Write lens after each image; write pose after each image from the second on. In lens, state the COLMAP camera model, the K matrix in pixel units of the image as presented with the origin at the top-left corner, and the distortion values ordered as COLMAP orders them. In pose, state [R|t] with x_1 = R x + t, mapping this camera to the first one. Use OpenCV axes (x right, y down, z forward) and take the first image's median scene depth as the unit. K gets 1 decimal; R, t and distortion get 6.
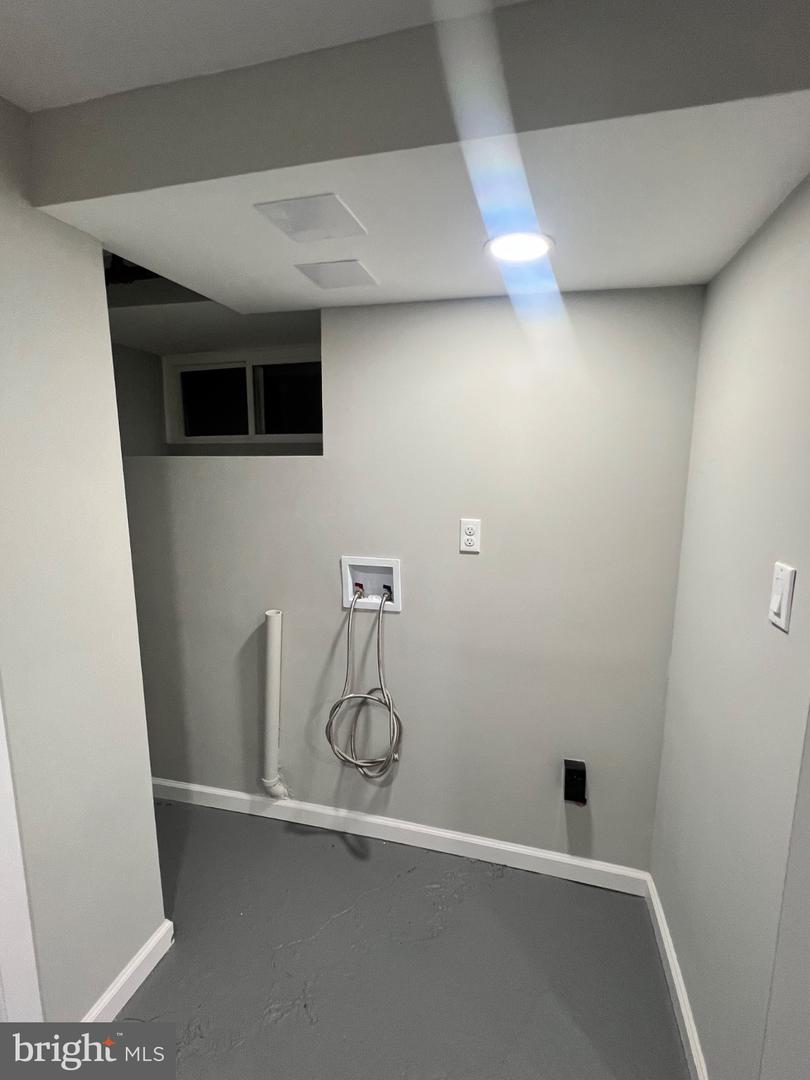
lens RADIAL K [[492.6, 0, 404.7], [0, 492.6, 542.5], [0, 0, 1]] dist [-0.005612, 0.003303]
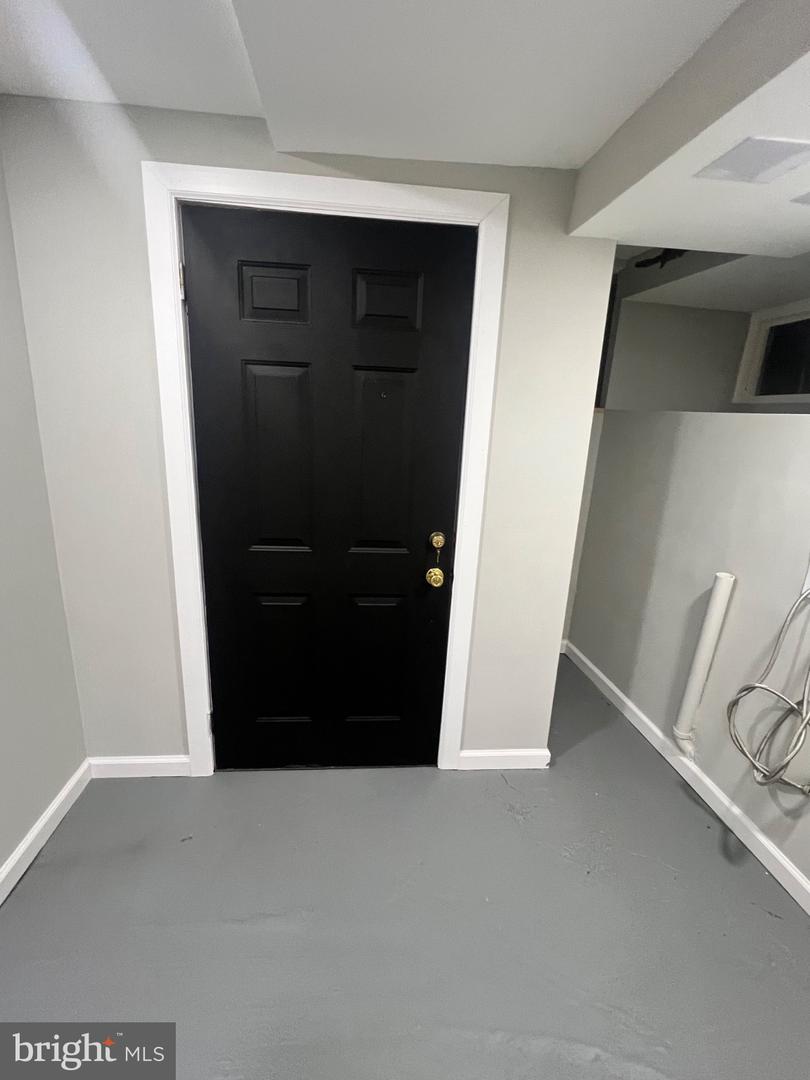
lens RADIAL K [[492.6, 0, 407.7], [0, 492.6, 548.4], [0, 0, 1]] dist [-0.005612, 0.003303]
pose [[0.366270, 0.275672, -0.888736, 0.332447], [-0.207638, 0.955238, 0.210727, 0.015049], [0.907046, 0.107352, 0.407115, 0.015729]]
